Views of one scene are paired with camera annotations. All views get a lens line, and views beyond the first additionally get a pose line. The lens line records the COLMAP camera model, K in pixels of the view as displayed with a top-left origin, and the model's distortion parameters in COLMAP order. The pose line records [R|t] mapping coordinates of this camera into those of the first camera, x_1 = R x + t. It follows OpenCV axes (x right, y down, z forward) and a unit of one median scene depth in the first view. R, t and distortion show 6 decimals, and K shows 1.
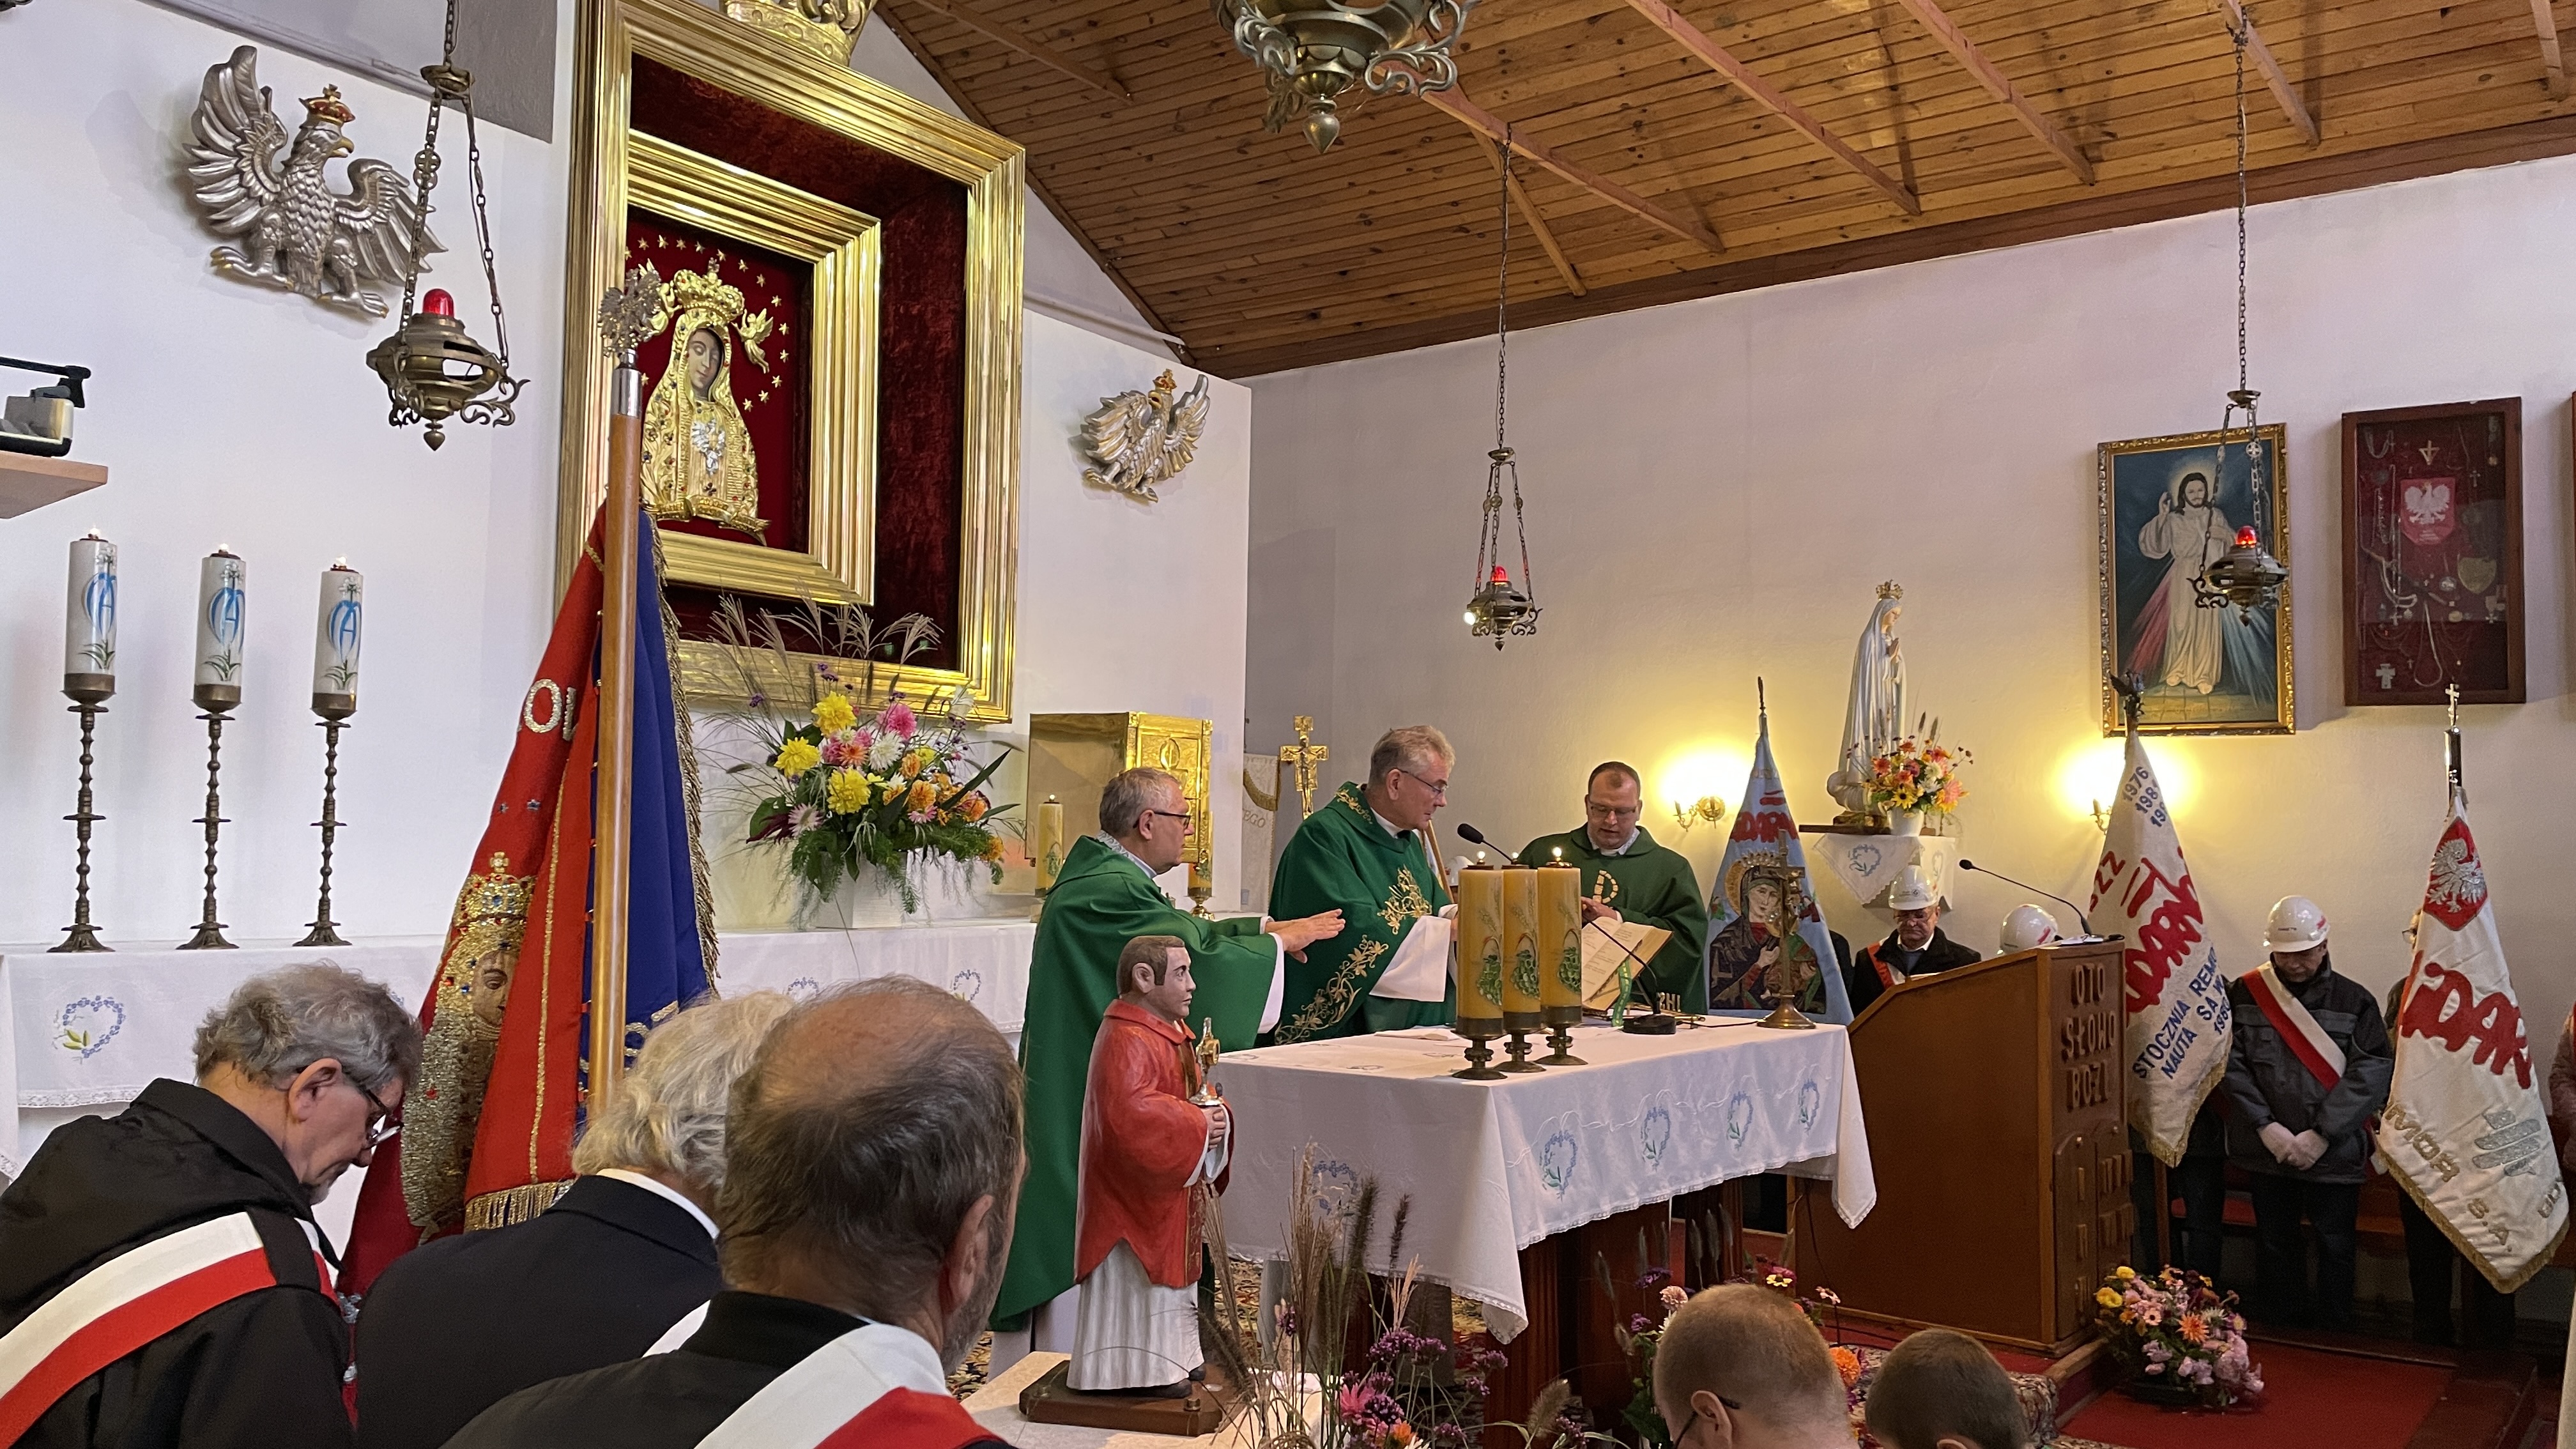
lens RADIAL K [[1964.4, 0, 1283.2], [0, 1964.4, 724.5], [0, 0, 1]] dist [0.111467, -0.139292]
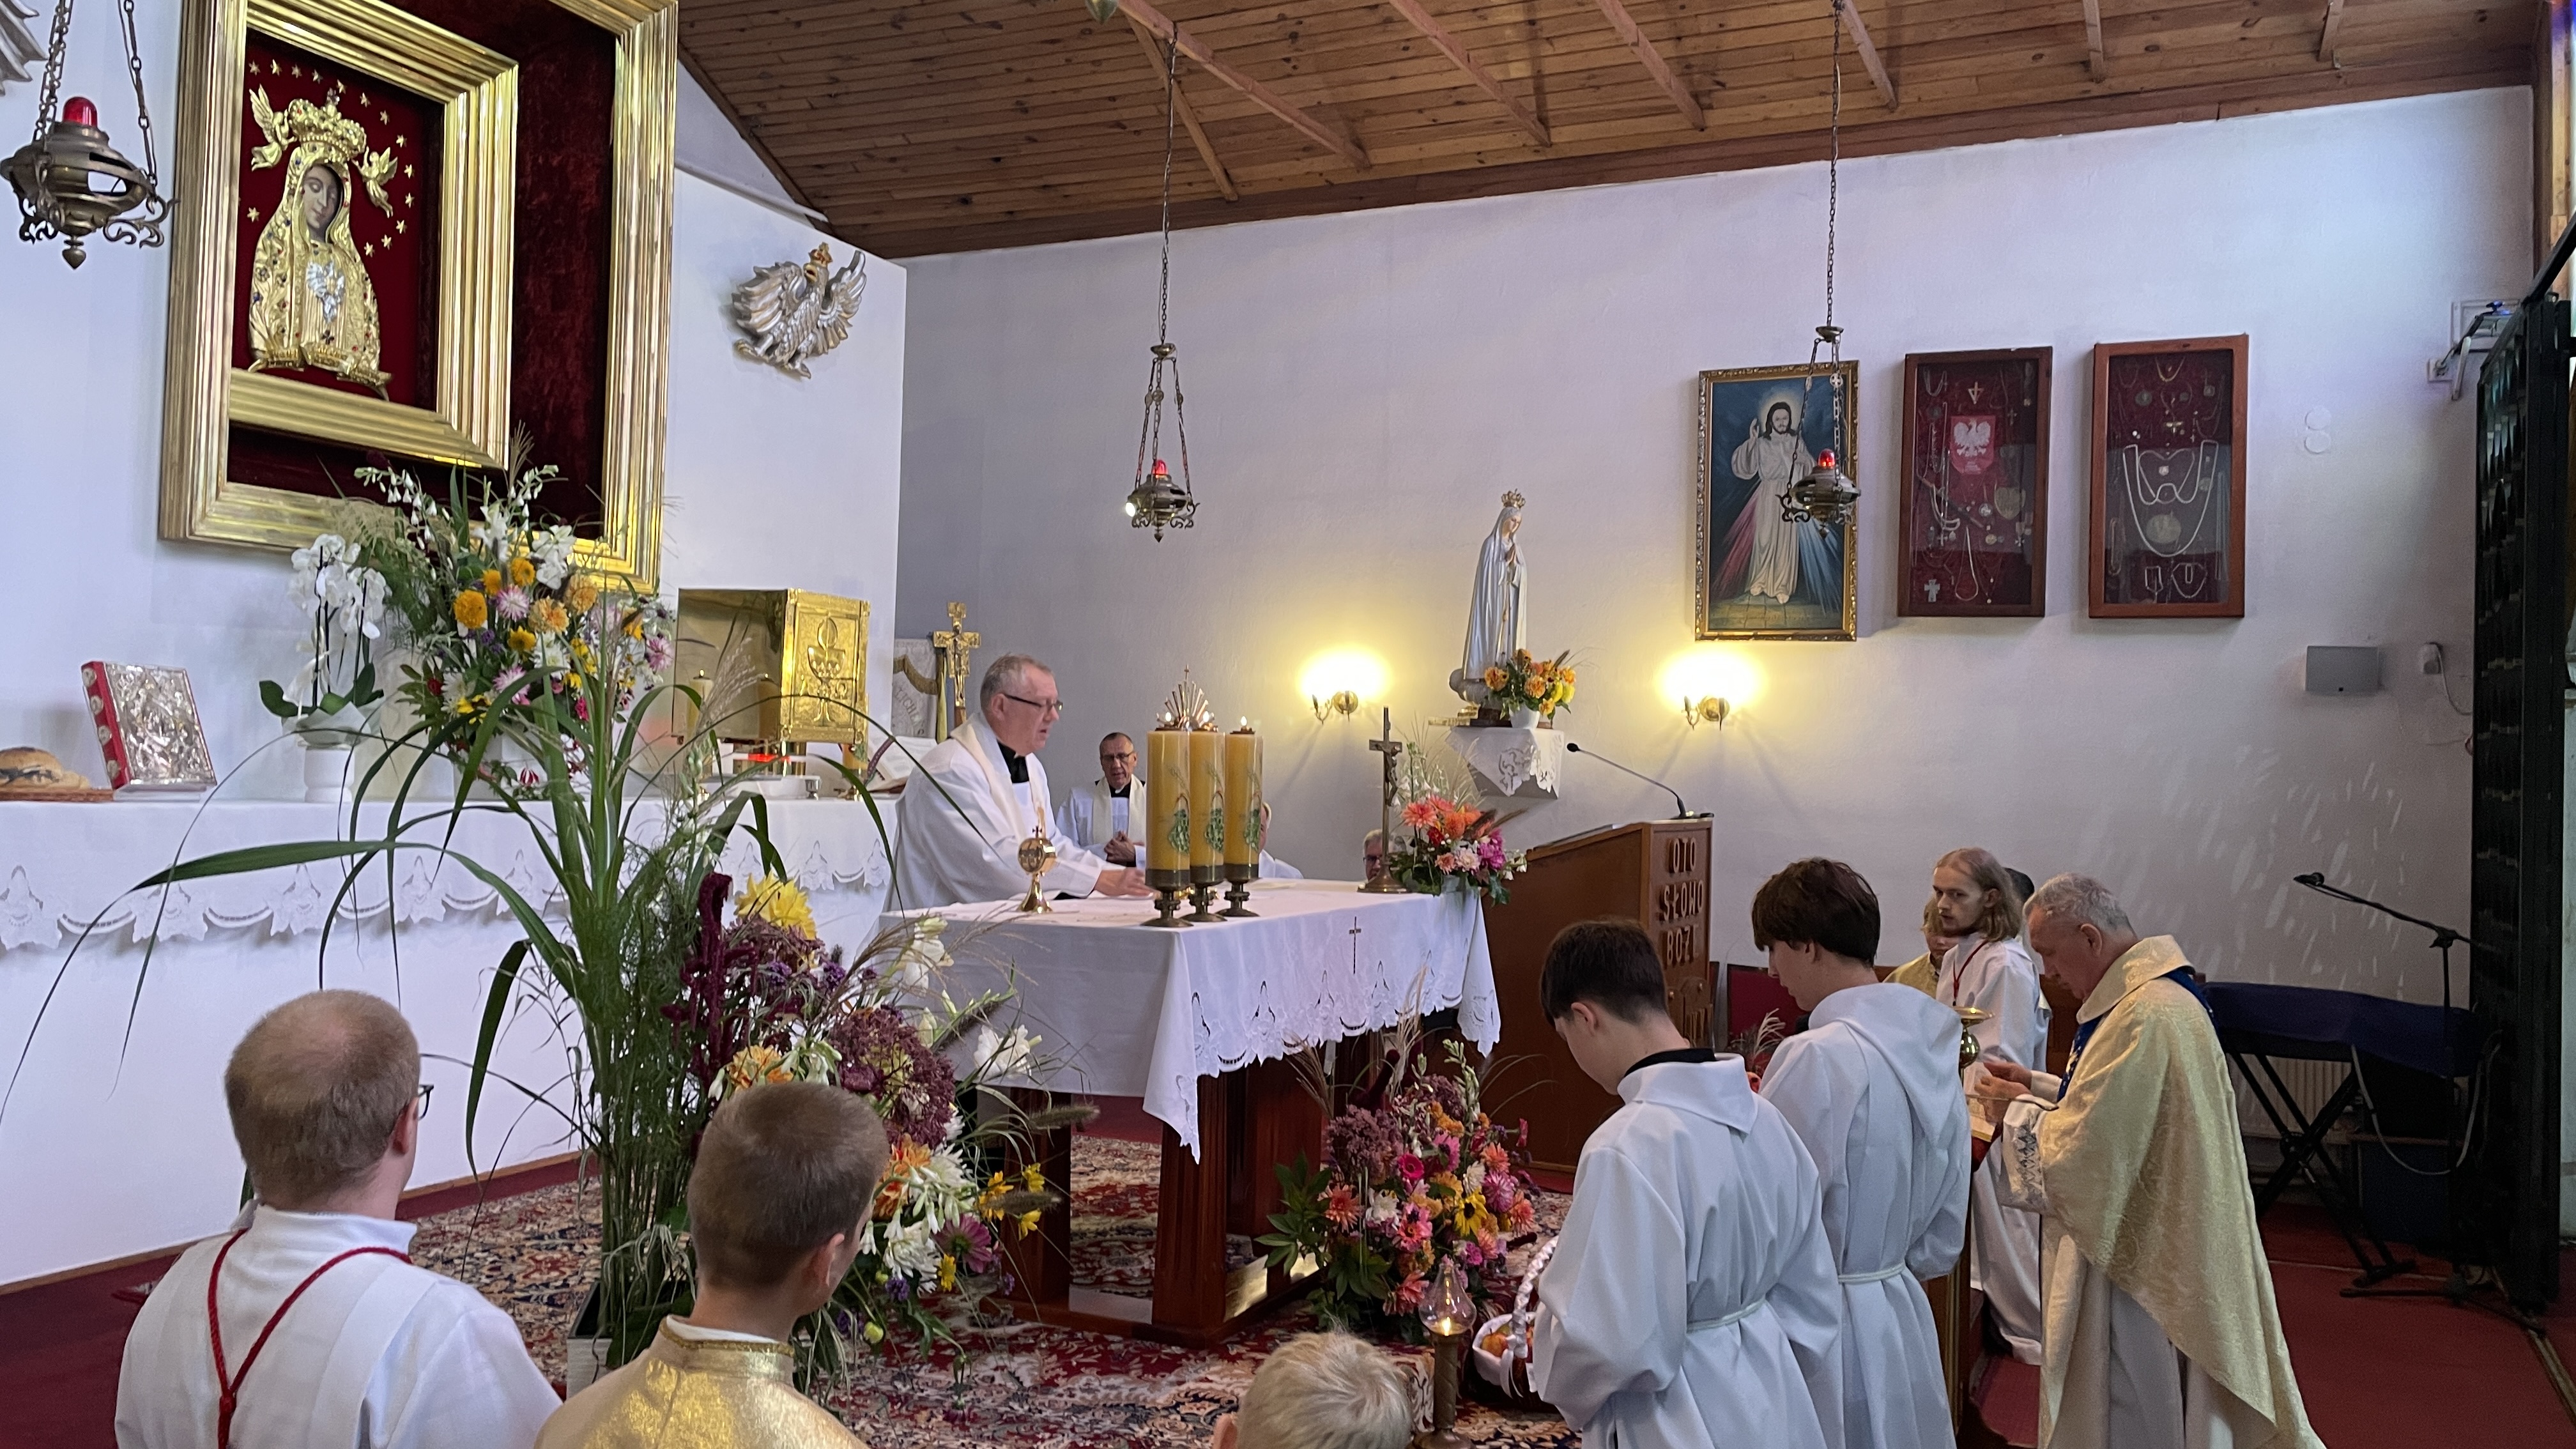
lens RADIAL K [[1964.4, 0, 1288.8], [0, 1964.4, 714.6], [0, 0, 1]] dist [0.109404, -0.139564]
pose [[0.979911, 0.016553, 0.198748, -0.026141], [-0.024590, 0.998974, 0.038037, 0.012079], [-0.197914, -0.042160, 0.979312, -0.025675]]
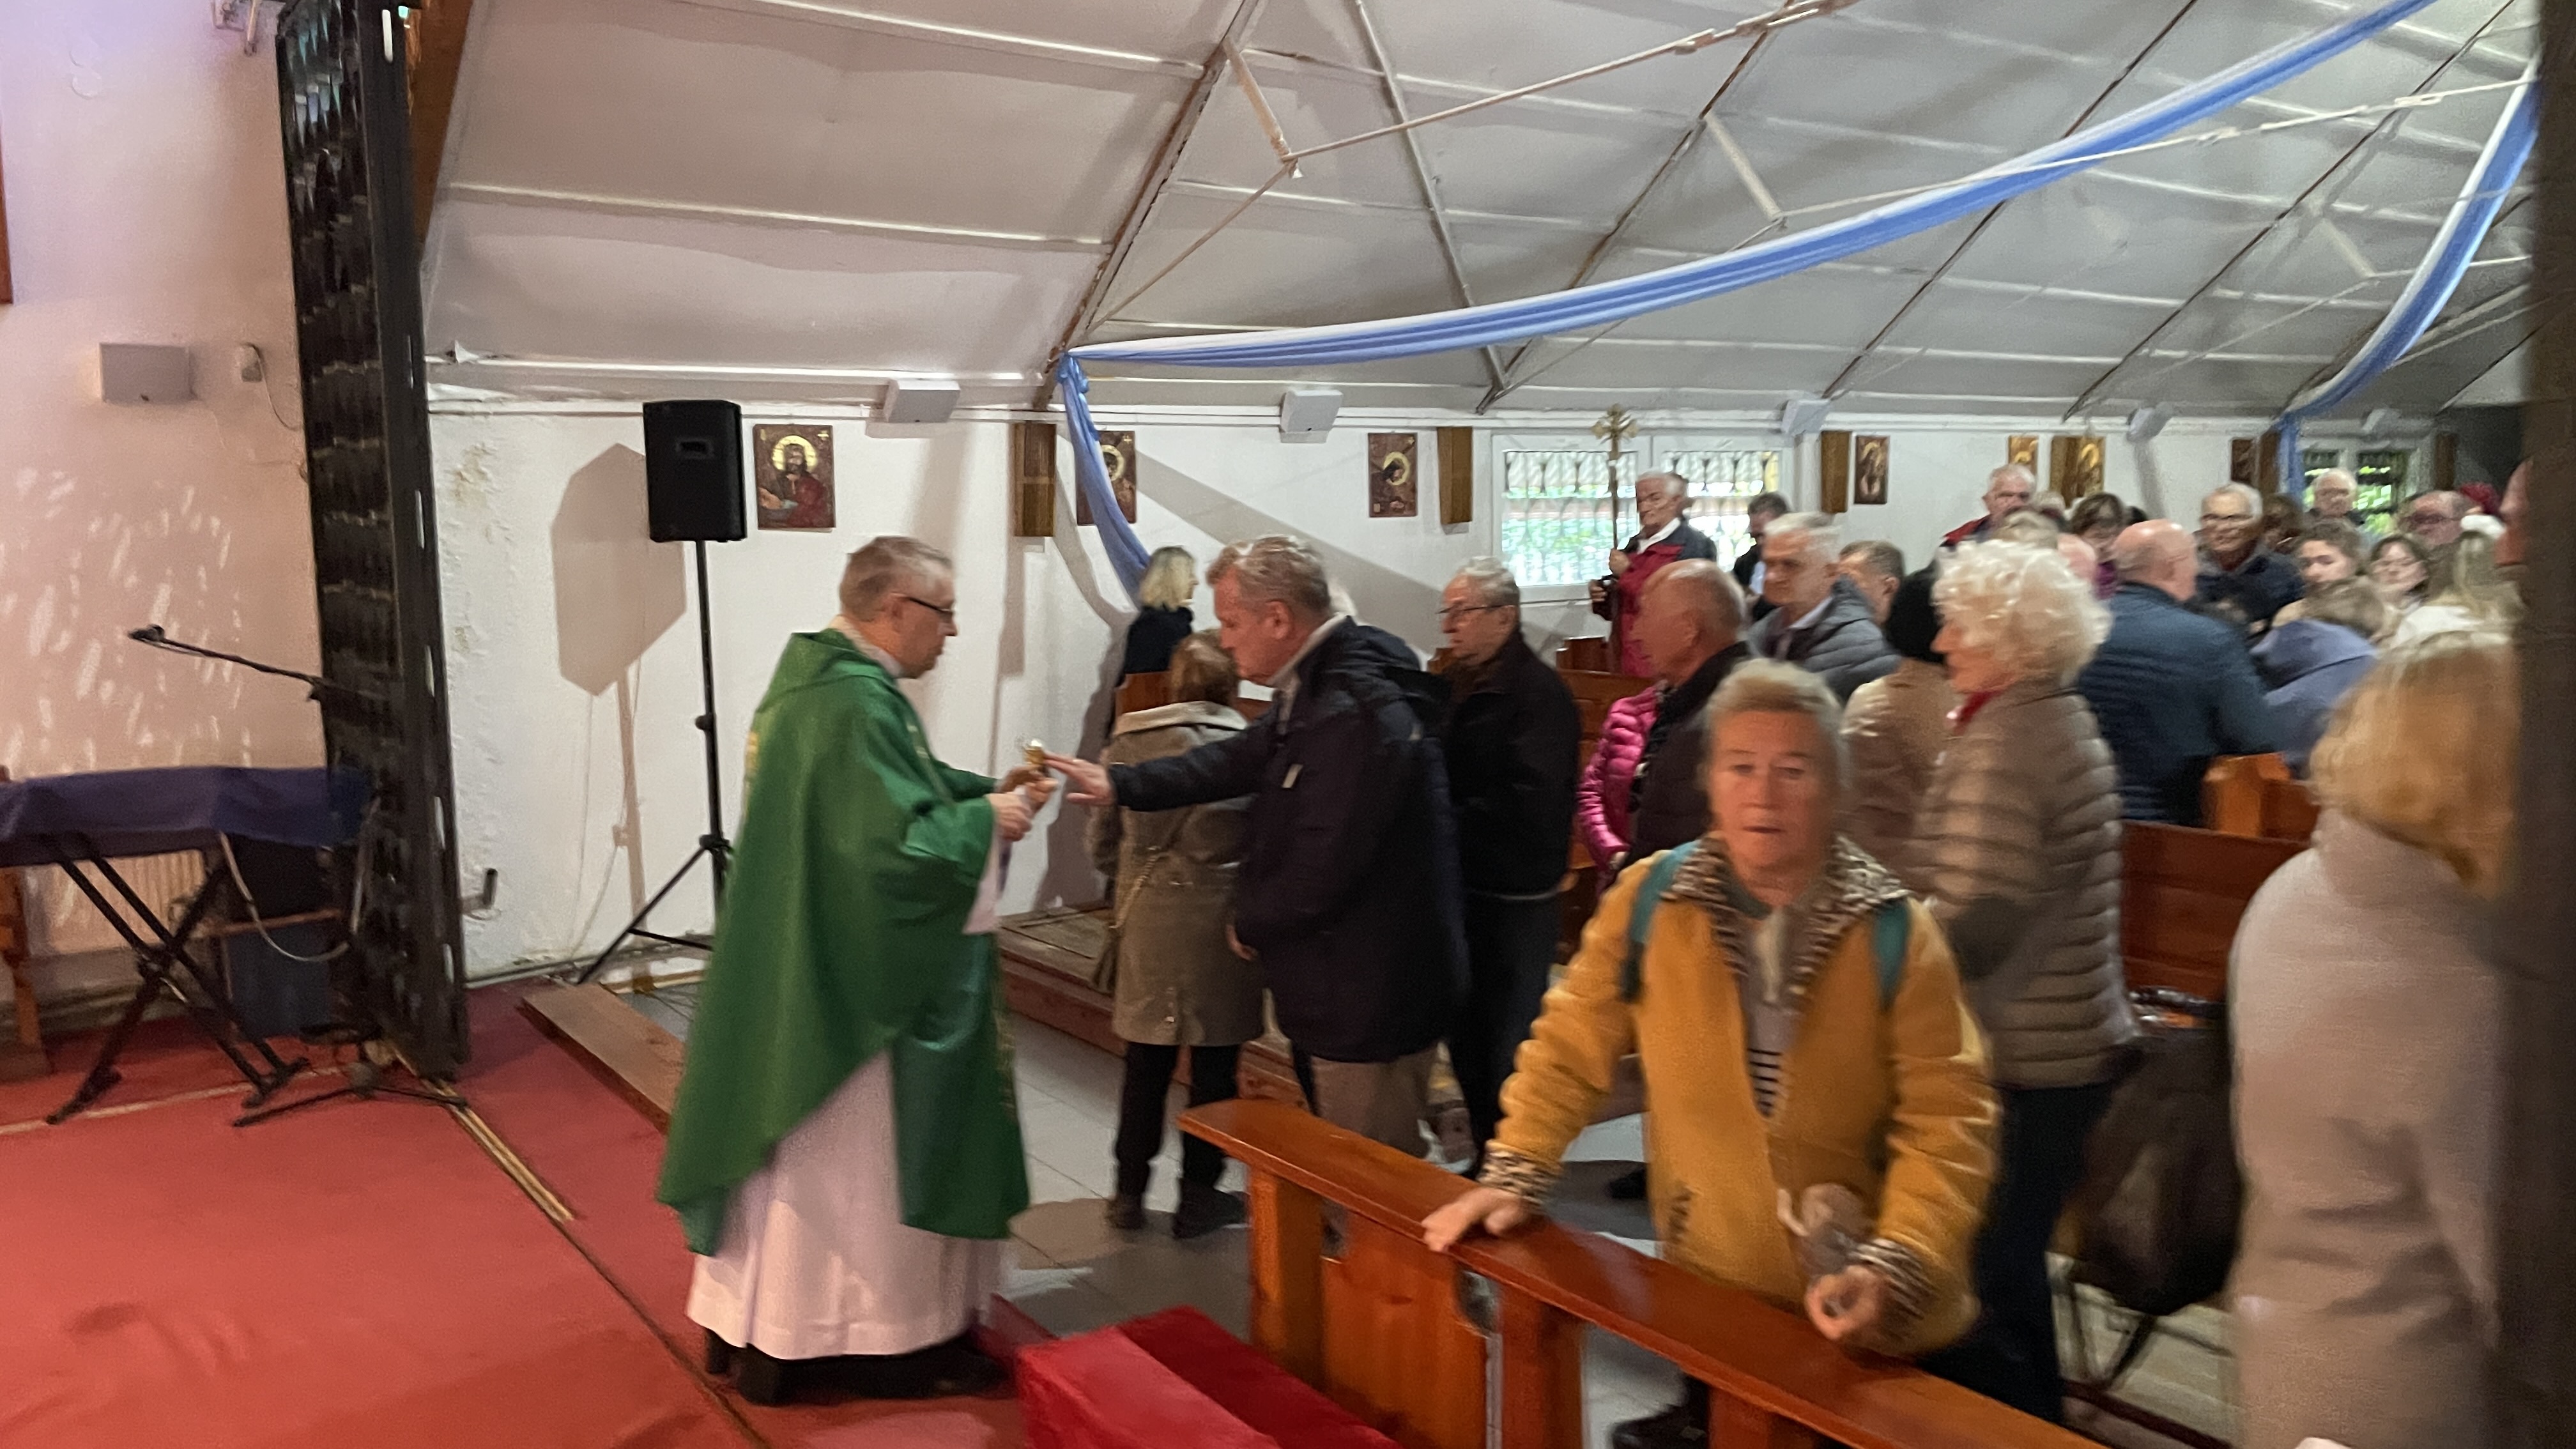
lens RADIAL K [[1964.4, 0, 1283.2], [0, 1964.4, 724.5], [0, 0, 1]] dist [0.111467, -0.139292]
pose [[0.334573, -0.121870, 0.934456, 0.063843], [-0.034345, 0.989367, 0.141329, 0.025267], [-0.941744, -0.079379, 0.326830, 0.144032]]
